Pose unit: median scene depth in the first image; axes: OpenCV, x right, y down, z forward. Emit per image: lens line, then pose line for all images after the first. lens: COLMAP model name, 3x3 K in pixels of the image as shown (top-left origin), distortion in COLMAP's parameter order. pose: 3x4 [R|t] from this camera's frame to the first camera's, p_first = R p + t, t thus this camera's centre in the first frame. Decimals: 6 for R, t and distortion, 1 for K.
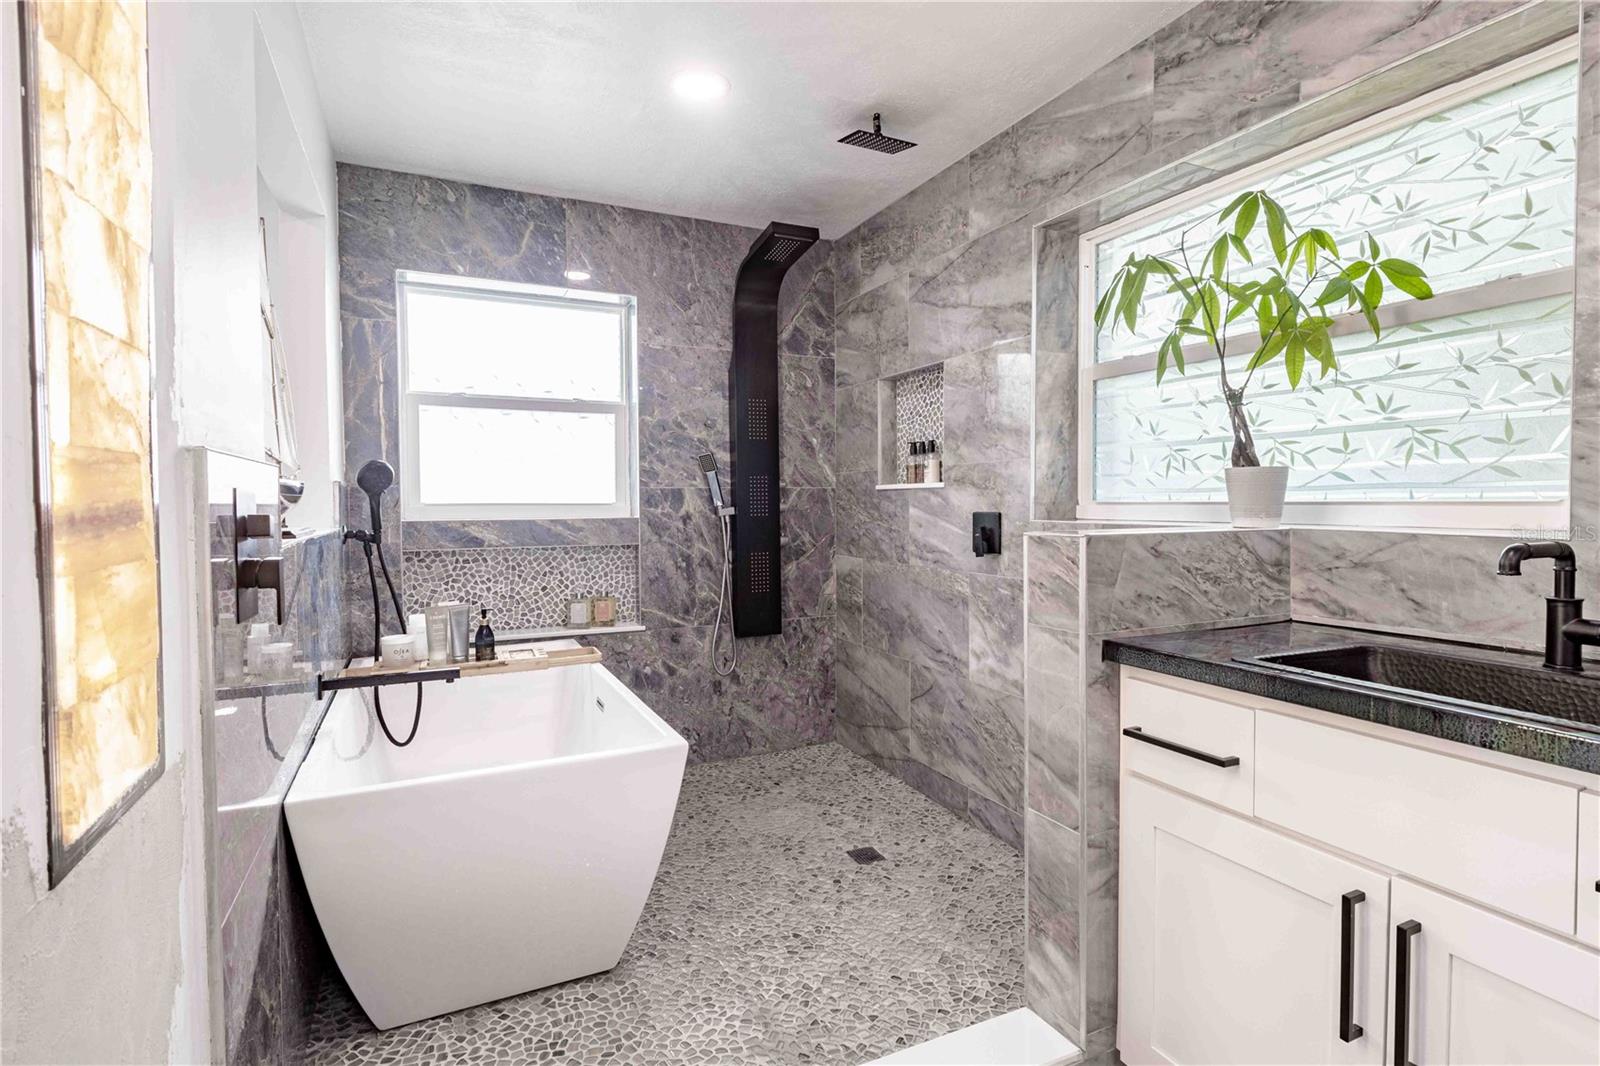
lens RADIAL K [[787.2, 0, 803.5], [0, 787.2, 526.8], [0, 0, 1]] dist [0.012824, -0.006827]
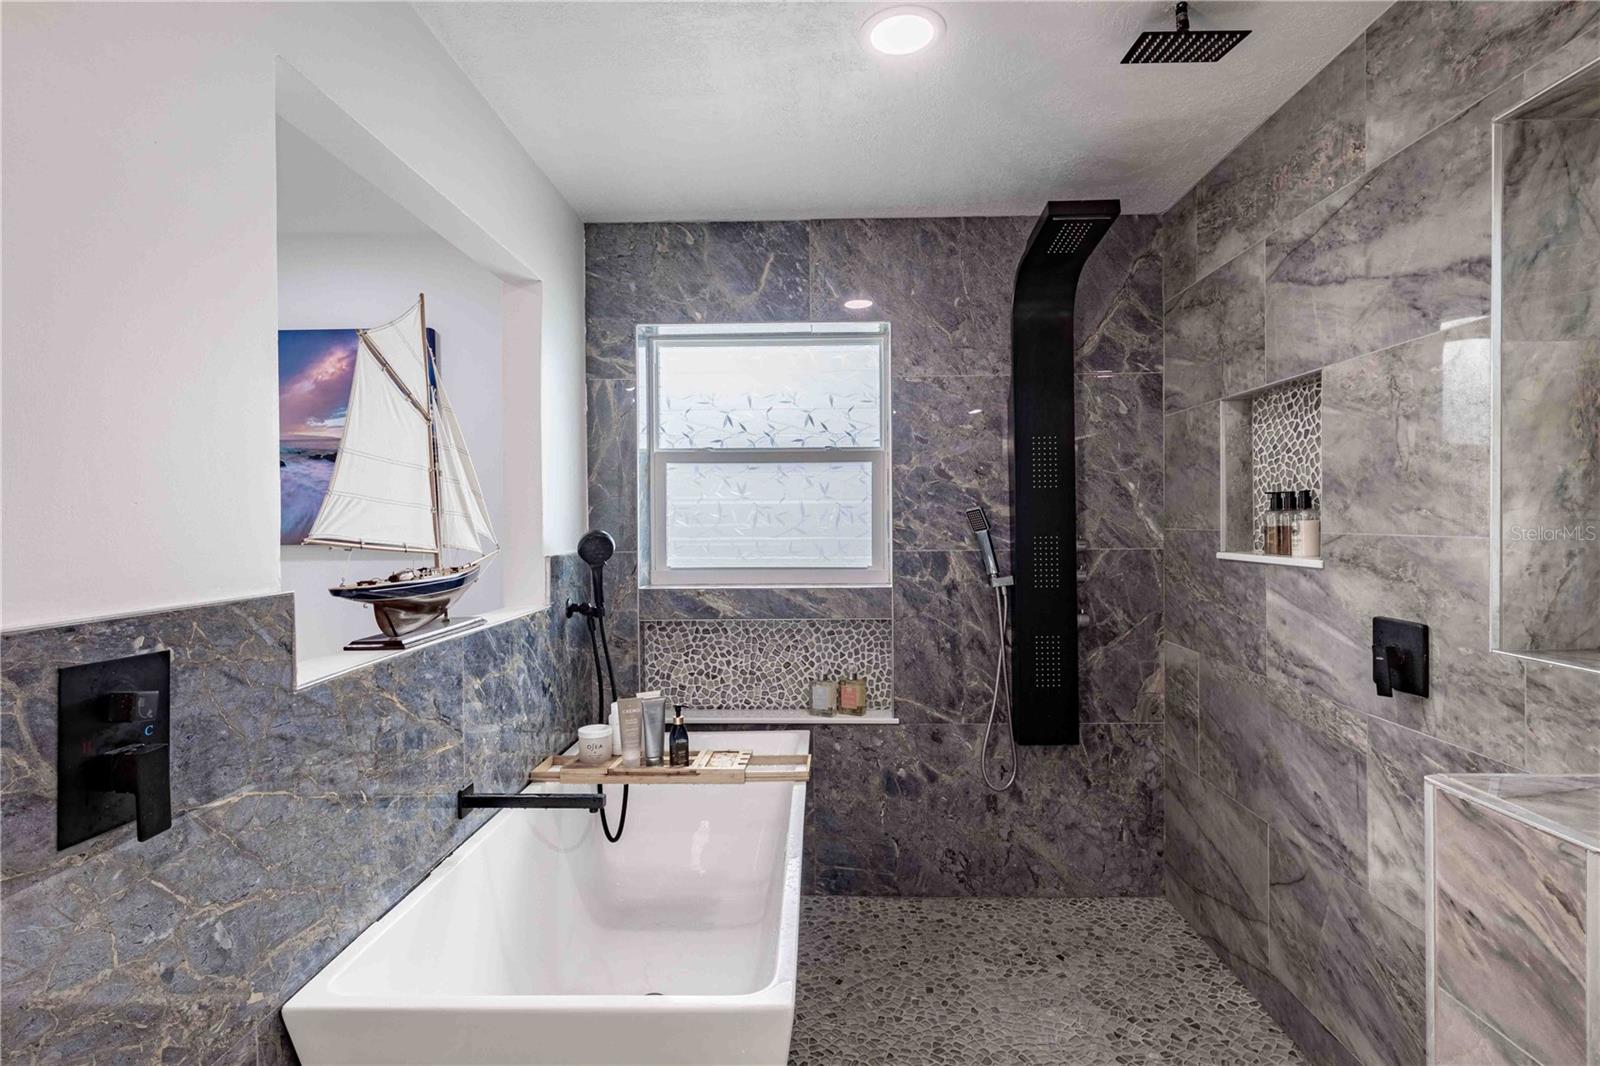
lens RADIAL K [[787.2, 0, 804.9], [0, 787.2, 526.9], [0, 0, 1]] dist [0.012824, -0.006827]
pose [[0.892071, 0.002428, -0.451889, 0.091108], [-0.011200, 0.999797, -0.016737, -0.065523], [0.451757, 0.019992, 0.891917, 0.237650]]
